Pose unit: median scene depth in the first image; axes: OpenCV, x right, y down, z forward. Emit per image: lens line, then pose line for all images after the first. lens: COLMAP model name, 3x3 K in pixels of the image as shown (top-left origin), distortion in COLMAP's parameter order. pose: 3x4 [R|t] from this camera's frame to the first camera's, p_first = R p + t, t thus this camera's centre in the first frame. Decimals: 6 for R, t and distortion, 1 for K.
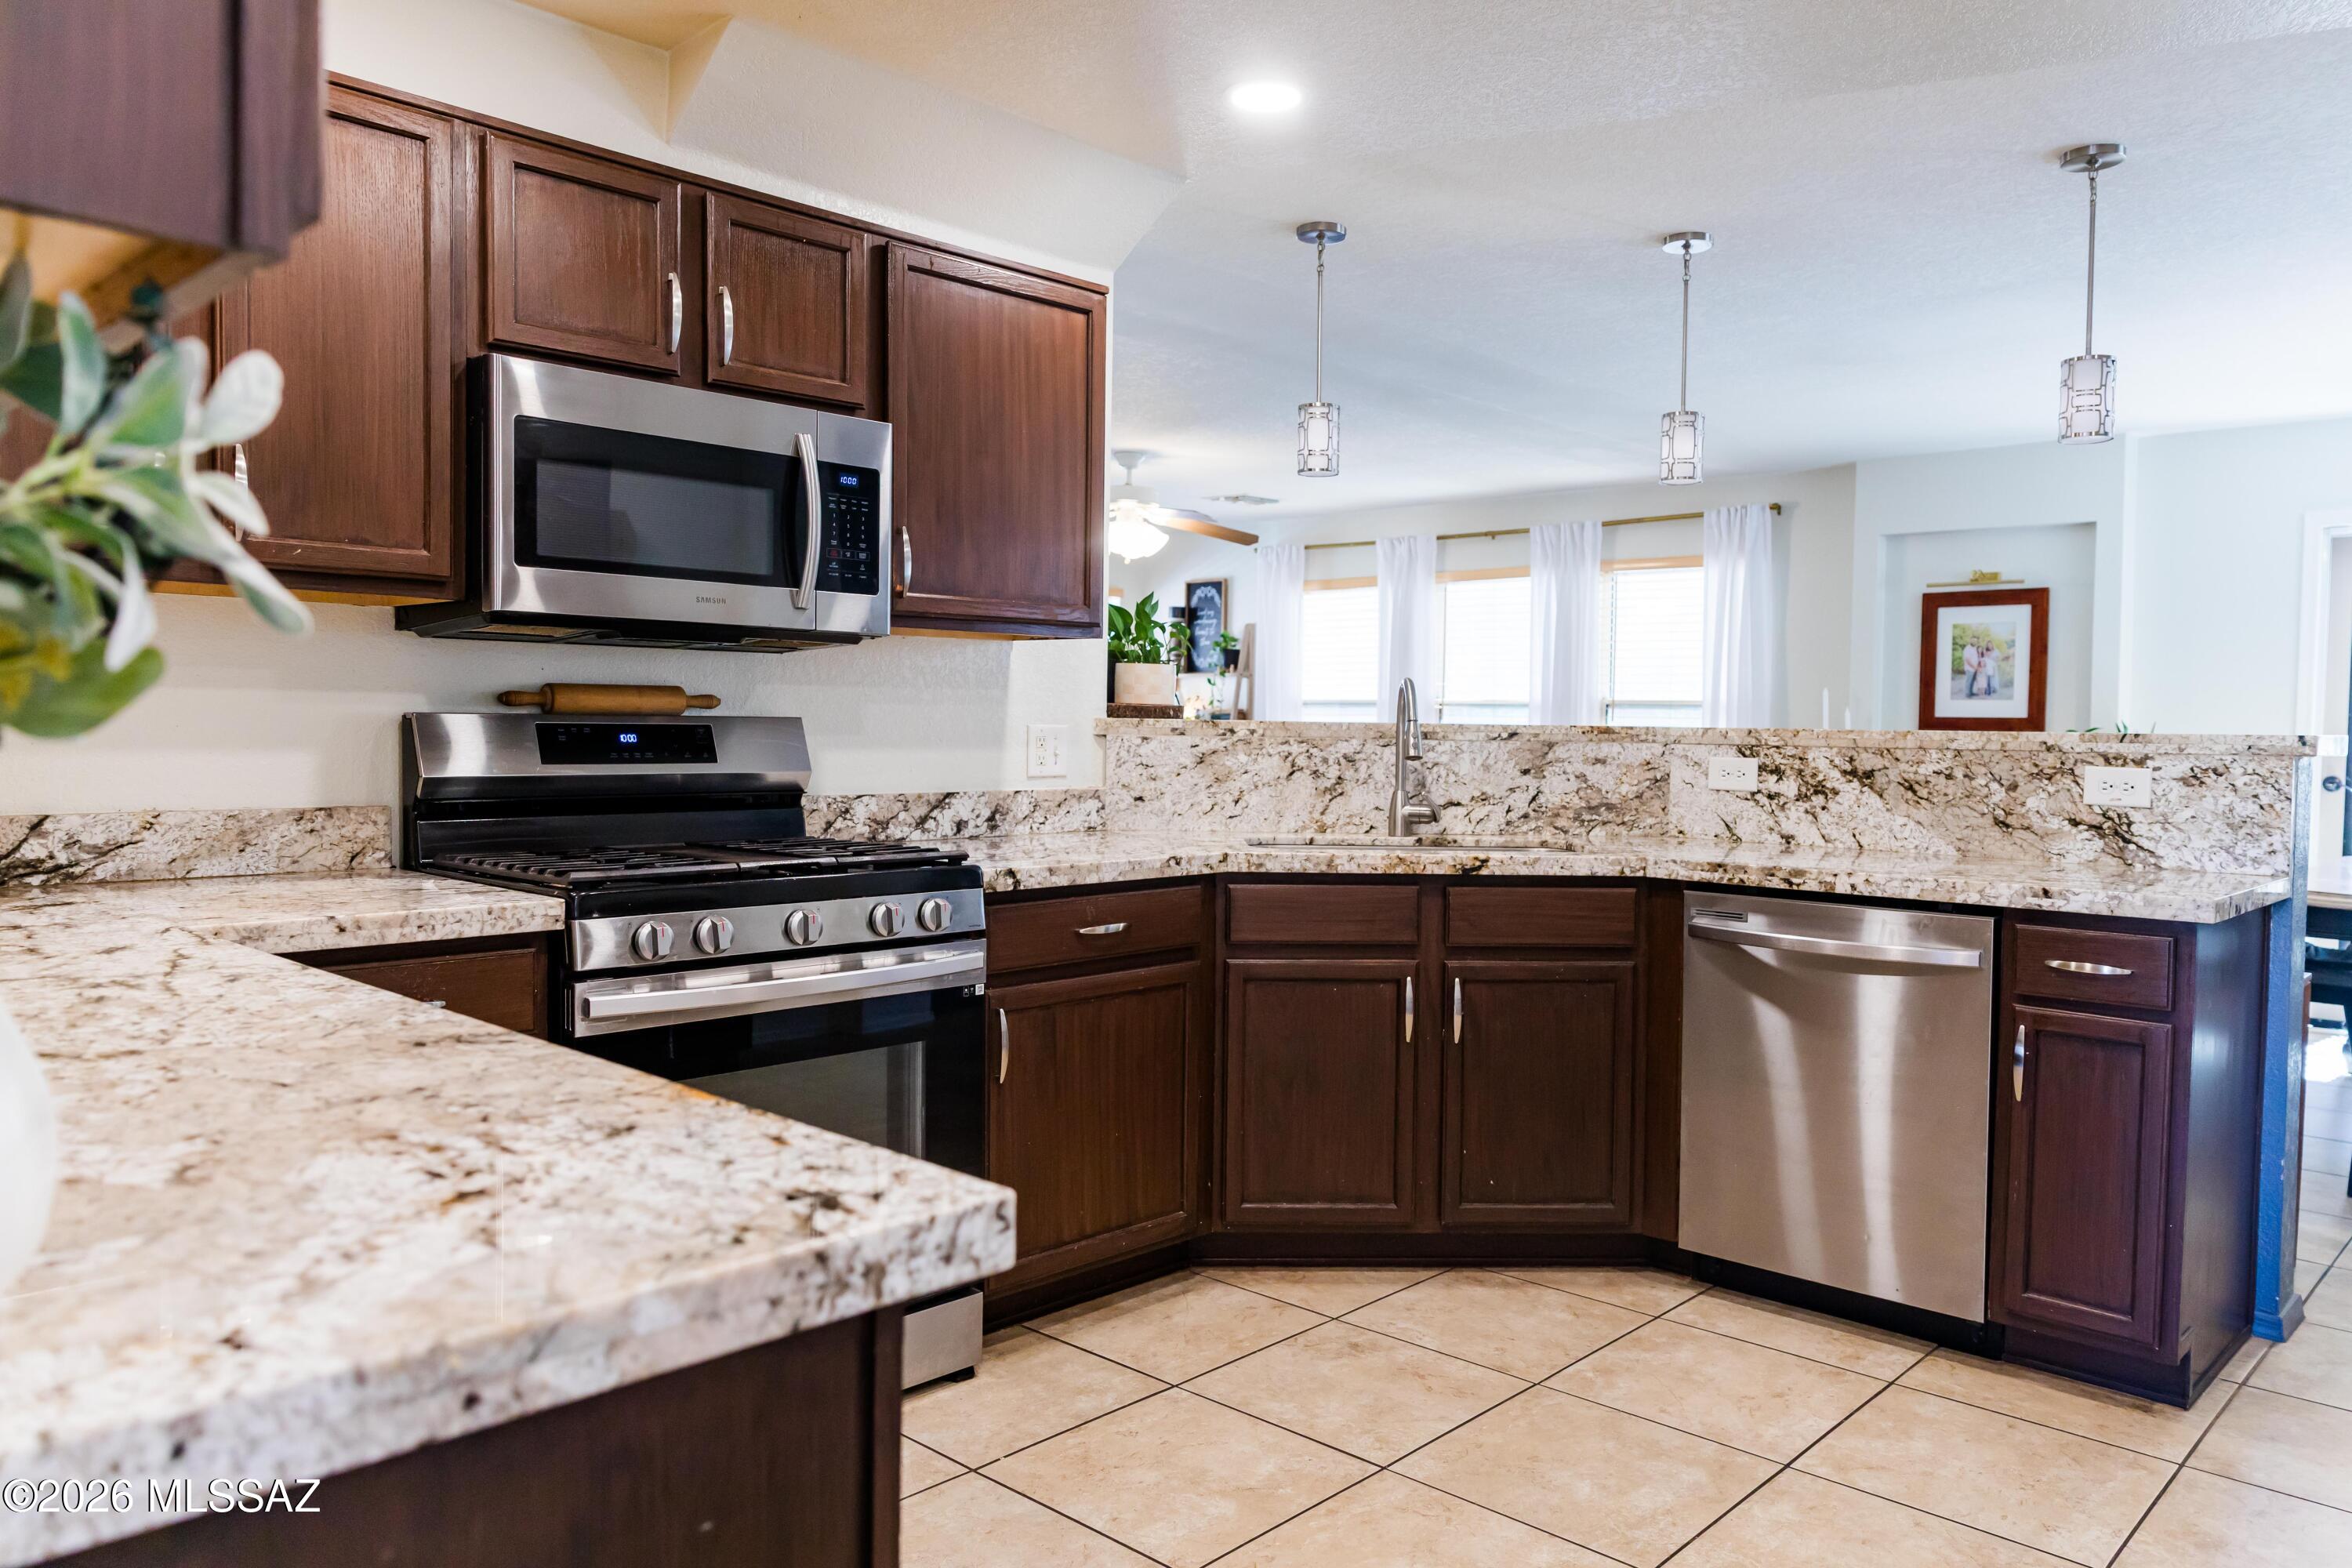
lens RADIAL K [[1675.5, 0, 1183.2], [0, 1675.5, 783.2], [0, 0, 1]] dist [0.011041, -0.007032]
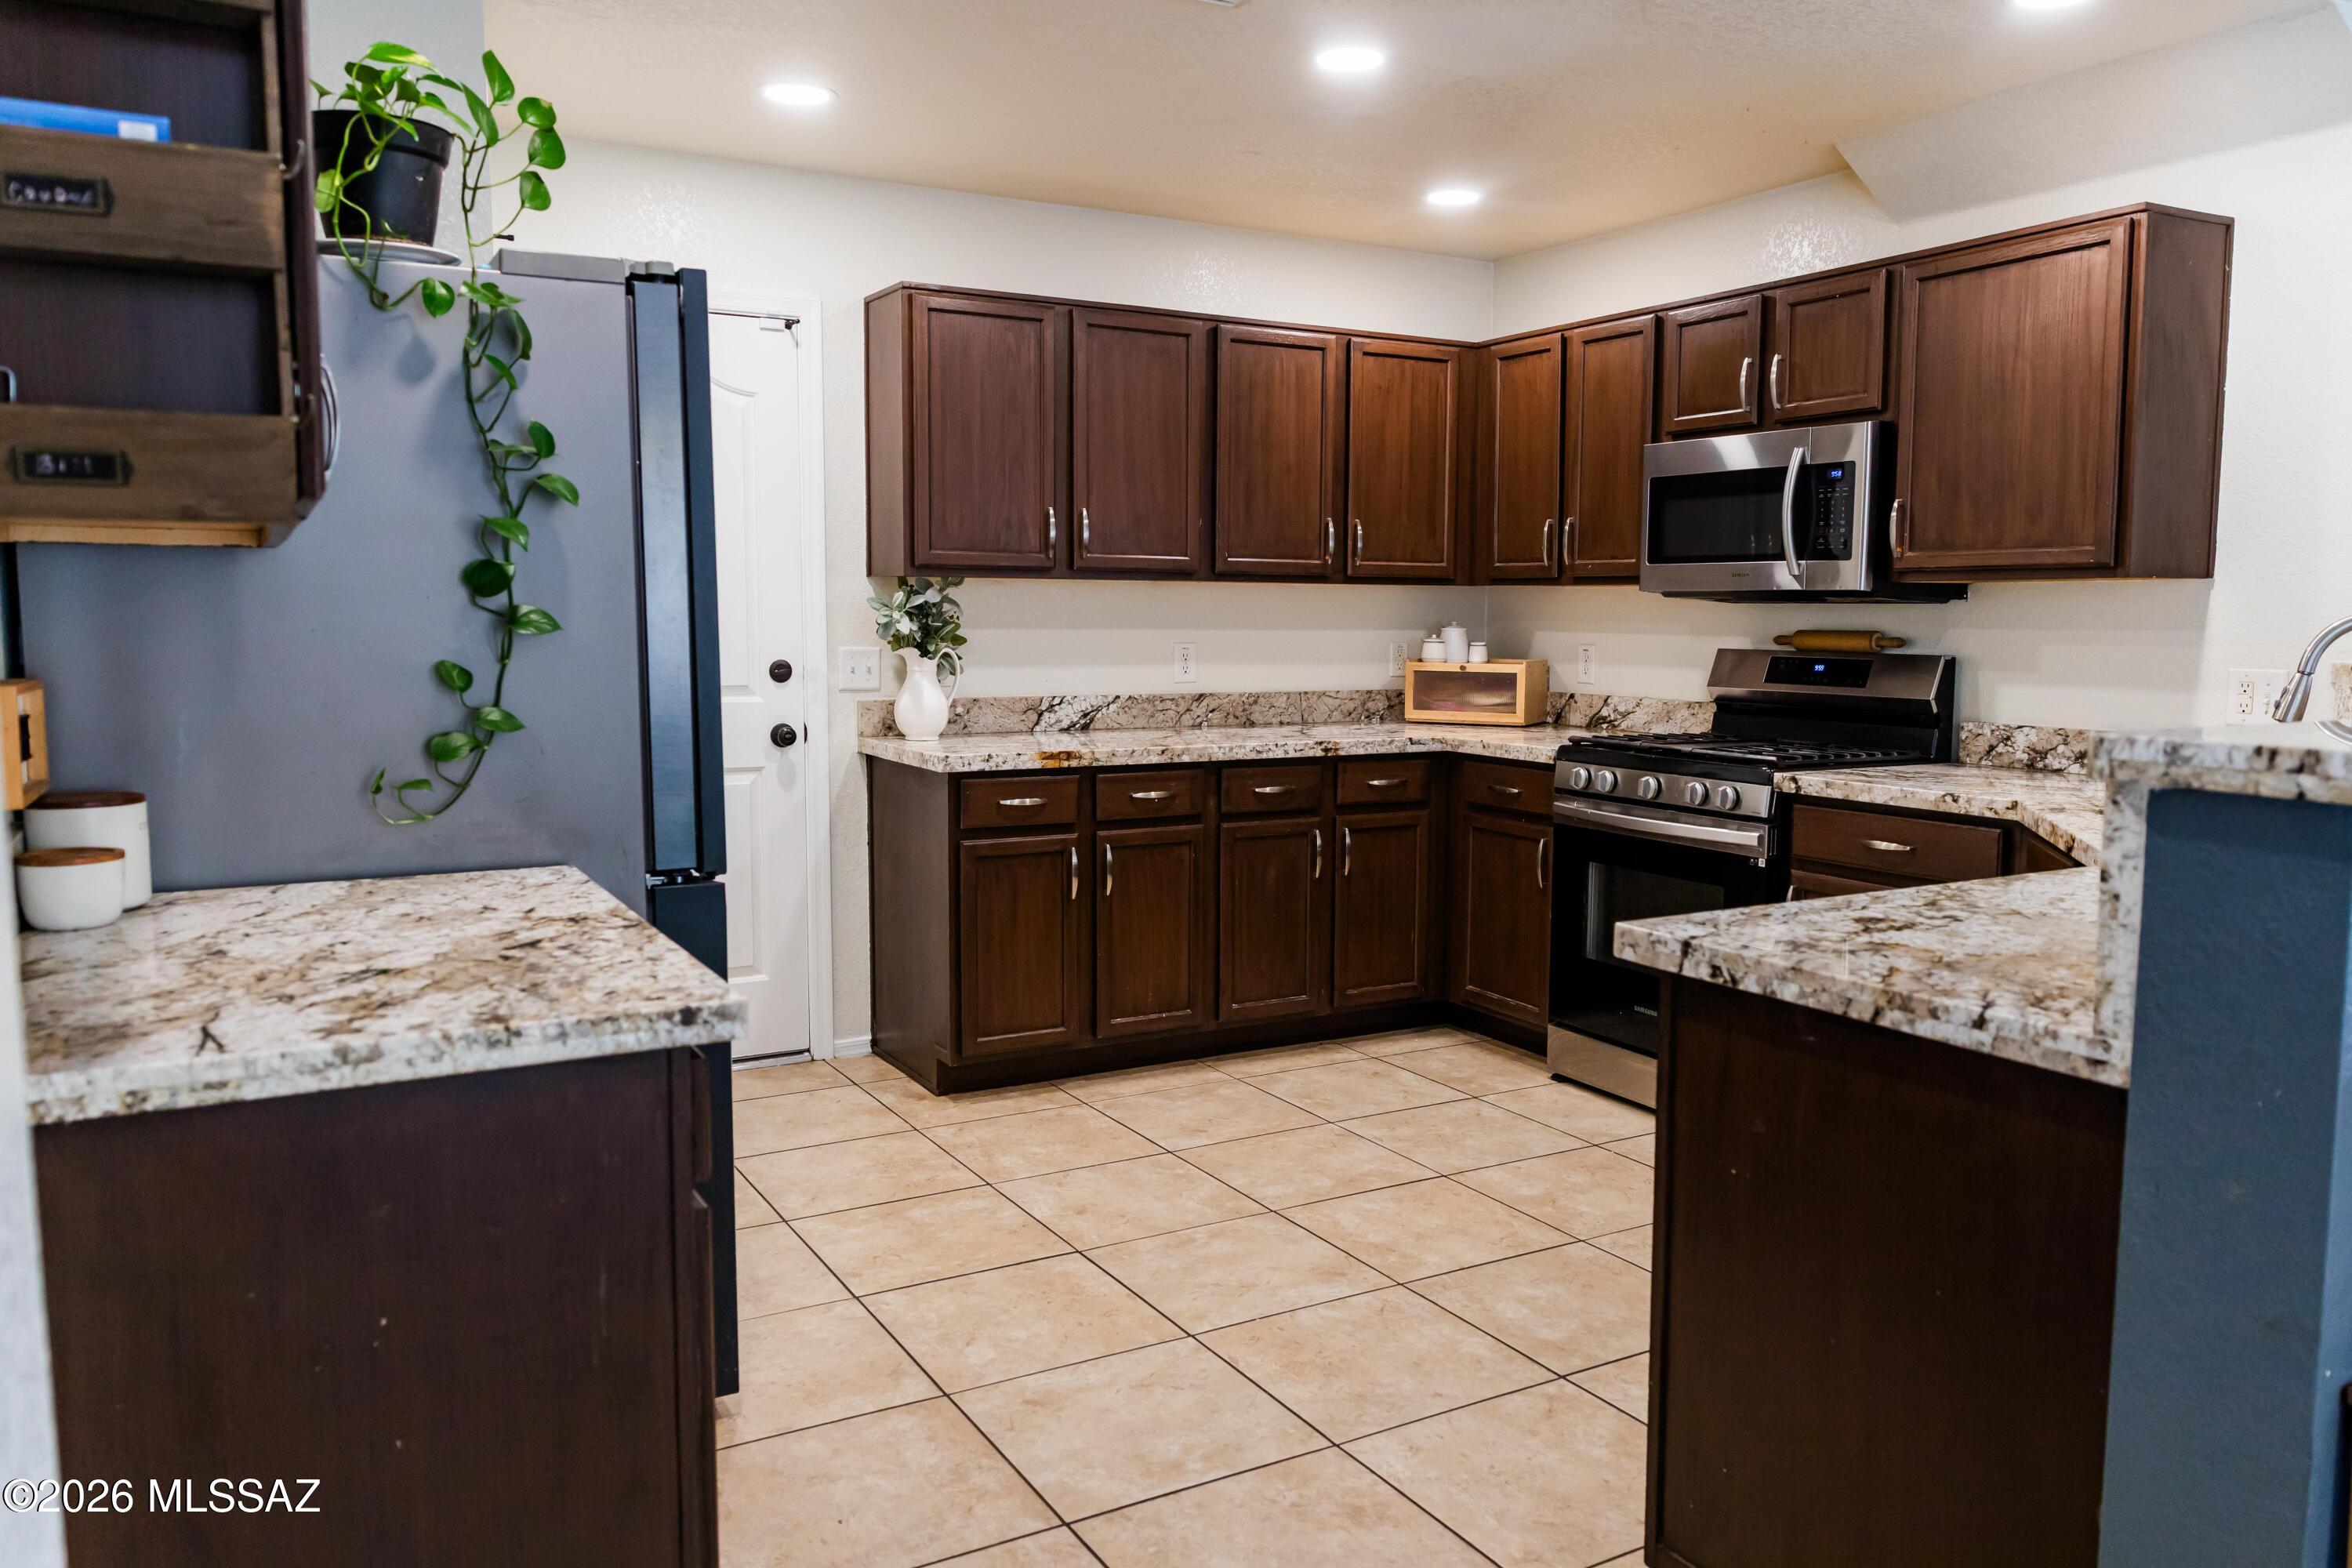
lens RADIAL K [[1675.5, 0, 1199.6], [0, 1675.5, 786.3], [0, 0, 1]] dist [0.011041, -0.007032]
pose [[-0.301417, 0.085743, -0.949629, 1.209760], [-0.044031, 0.993634, 0.103693, -0.051821], [0.952475, 0.073068, -0.295723, 0.926567]]
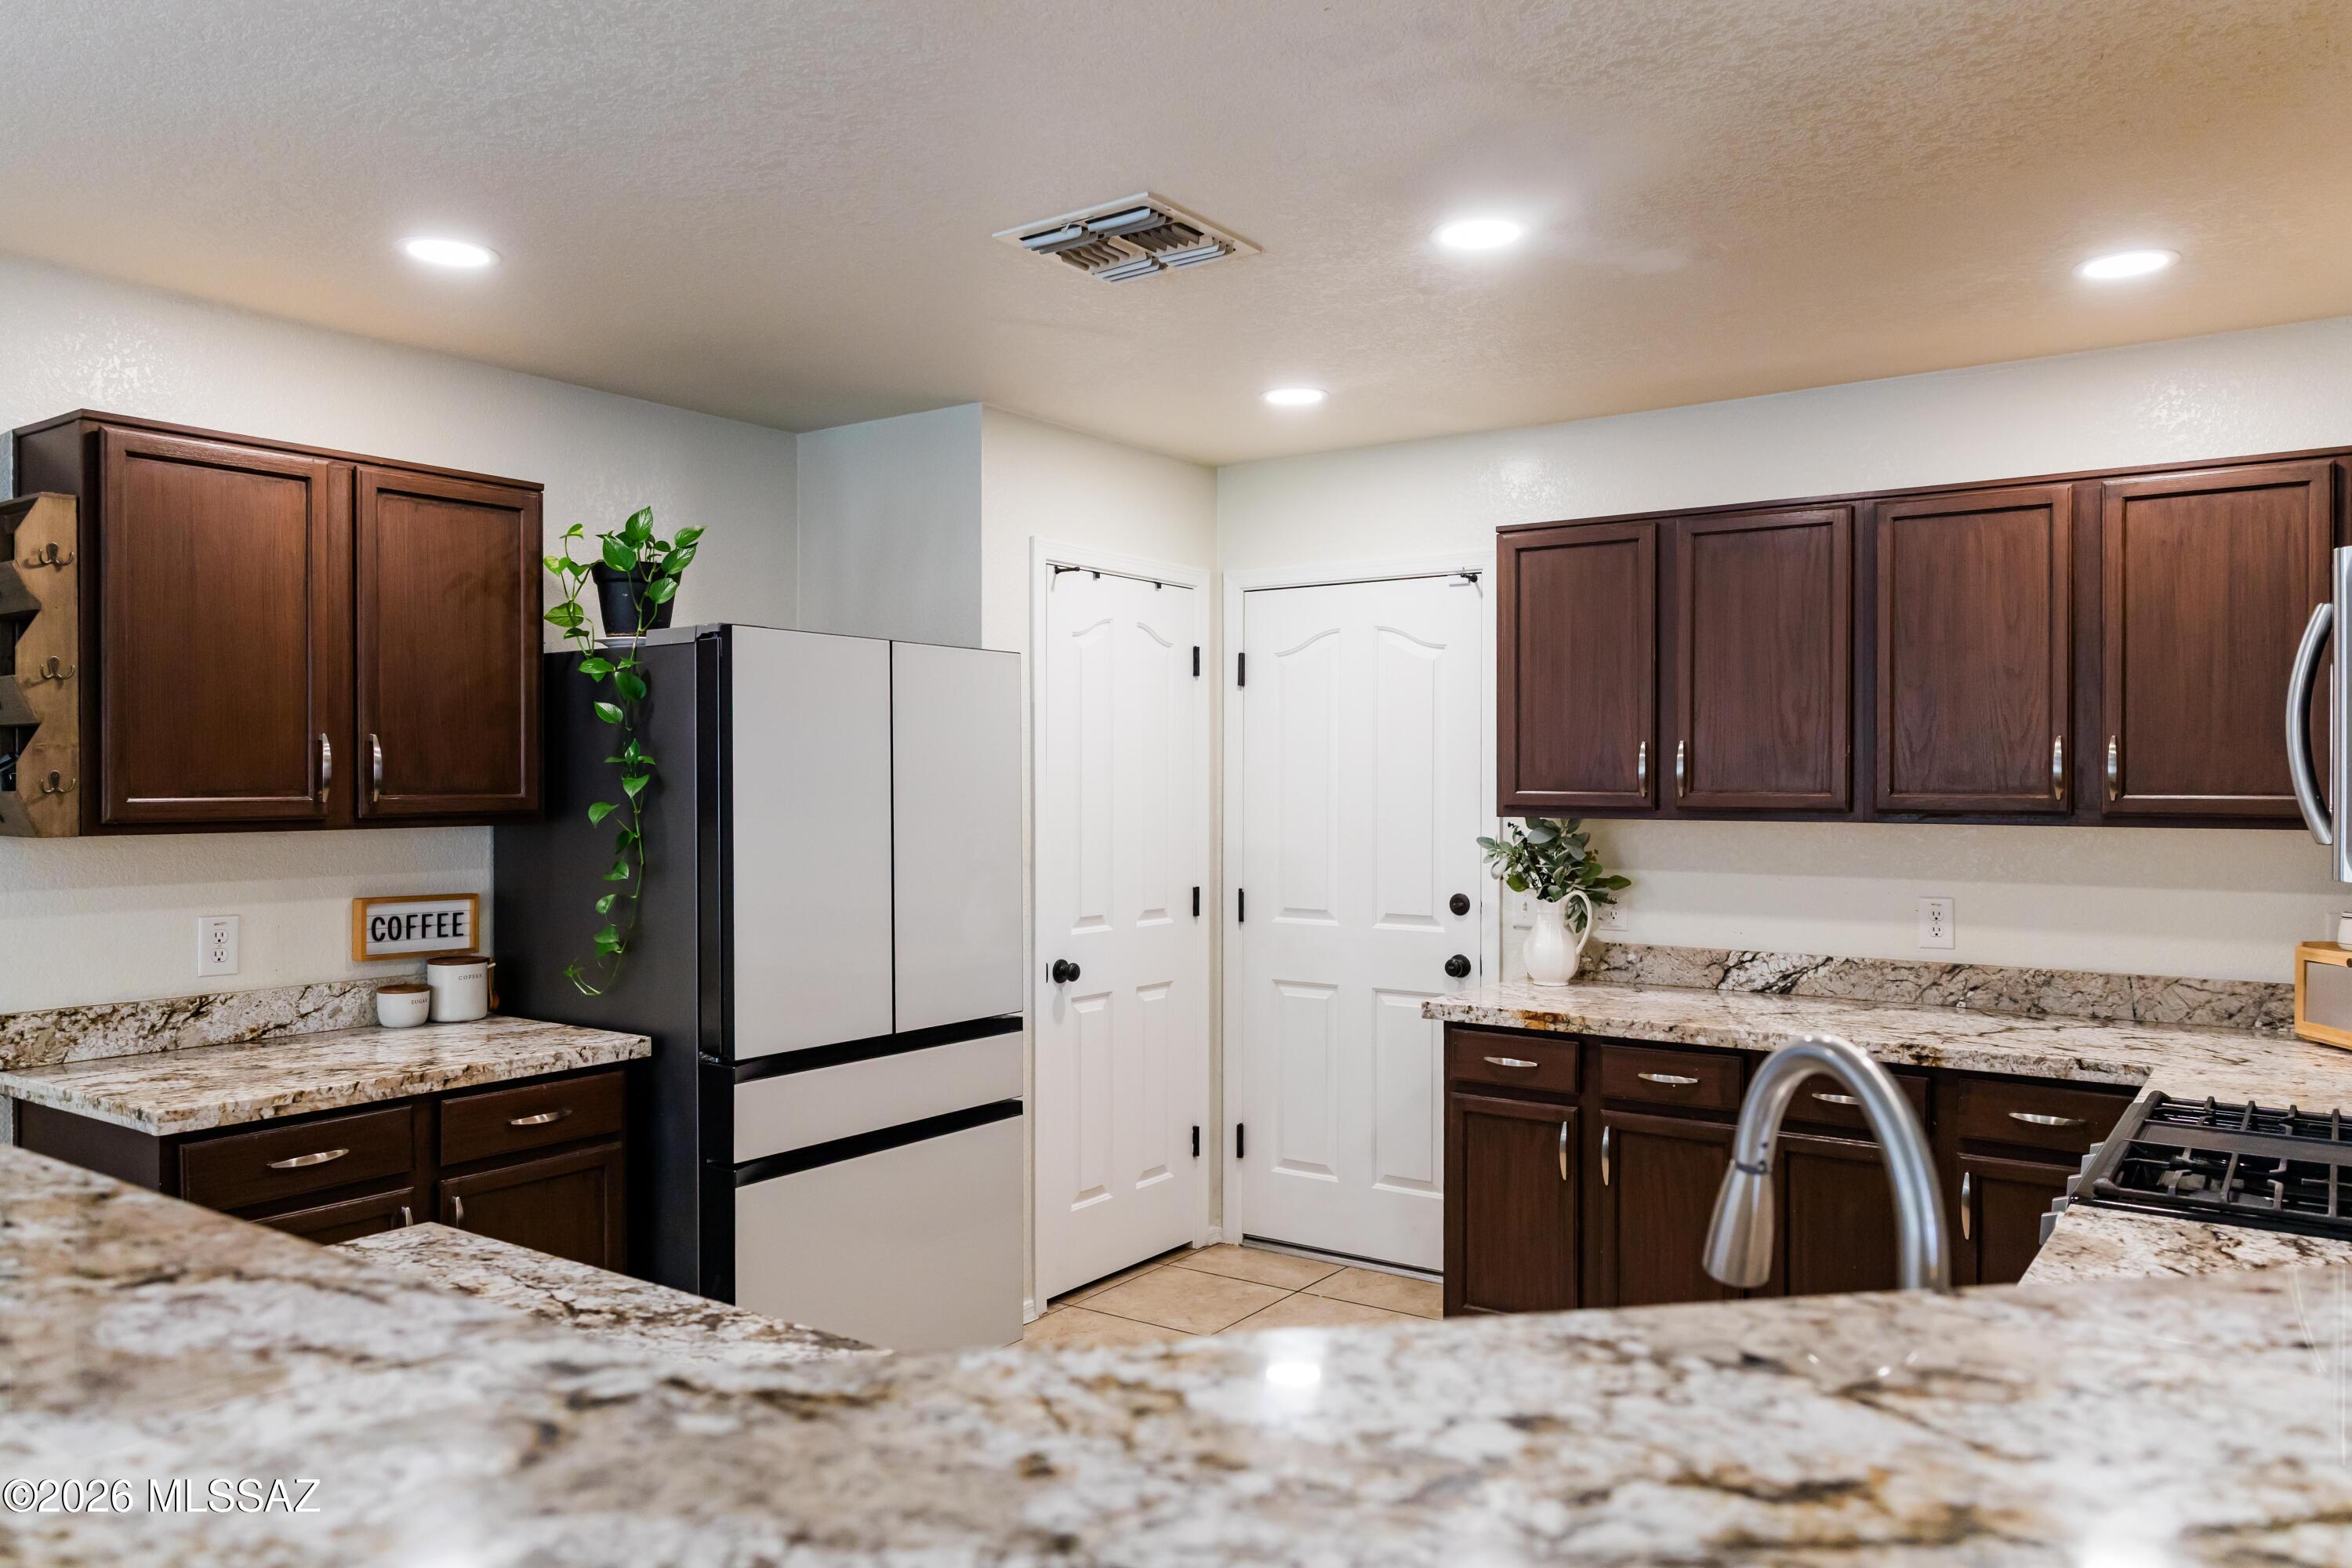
lens RADIAL K [[1675.5, 0, 1174.0], [0, 1675.5, 782.8], [0, 0, 1]] dist [0.011041, -0.007032]
pose [[-0.992135, -0.009313, -0.124822, 0.335856], [-0.014126, 0.999188, 0.037731, -0.152494], [0.124370, 0.039198, -0.991461, 1.643672]]
